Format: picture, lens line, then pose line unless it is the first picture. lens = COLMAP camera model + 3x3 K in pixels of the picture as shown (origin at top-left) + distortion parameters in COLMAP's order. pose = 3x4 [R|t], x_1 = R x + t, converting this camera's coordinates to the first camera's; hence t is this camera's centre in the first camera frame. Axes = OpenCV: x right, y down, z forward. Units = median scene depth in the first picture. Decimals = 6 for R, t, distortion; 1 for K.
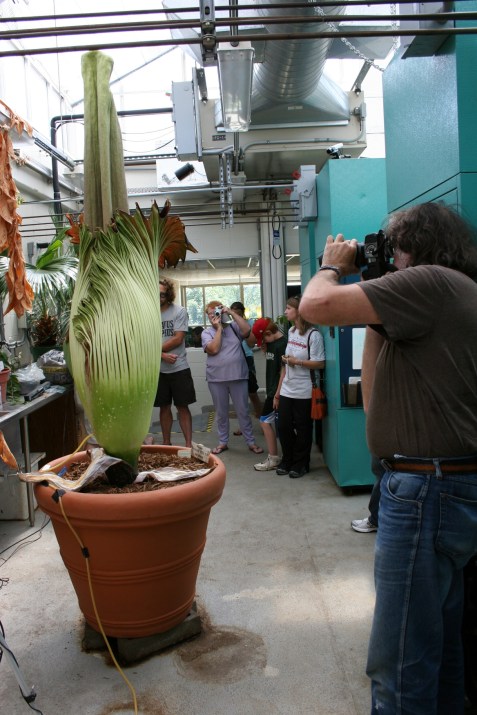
lens RADIAL K [[576.8, 0, 240.1], [0, 576.8, 354.1], [0, 0, 1]] dist [-0.114905, 0.006359]
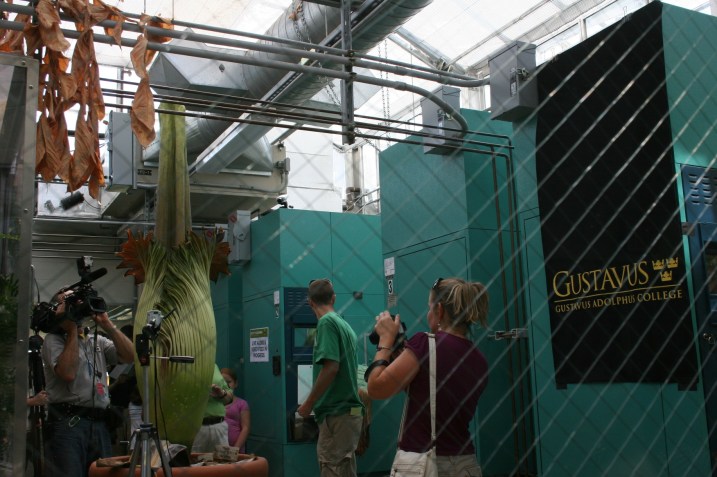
lens RADIAL K [[767.0, 0, 358.6], [0, 767.0, 243.9], [0, 0, 1]] dist [-0.075002, 0.000000]
pose [[0.888486, 0.094703, 0.449025, -0.312447], [0.035330, 0.961454, -0.272686, 0.112127], [-0.457541, 0.258142, 0.850893, -0.261988]]
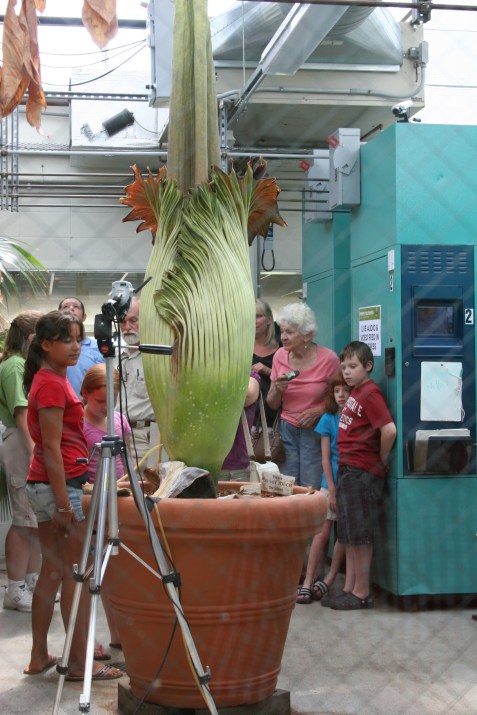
lens RADIAL K [[1168.5, 0, 235.5], [0, 1168.5, 360.9], [0, 0, 1]] dist [-0.008332, 0.000000]
pose [[0.986557, 0.044663, 0.157196, -0.221456], [-0.025744, 0.992393, -0.120391, 0.115460], [-0.161377, 0.114726, 0.980202, -0.314983]]
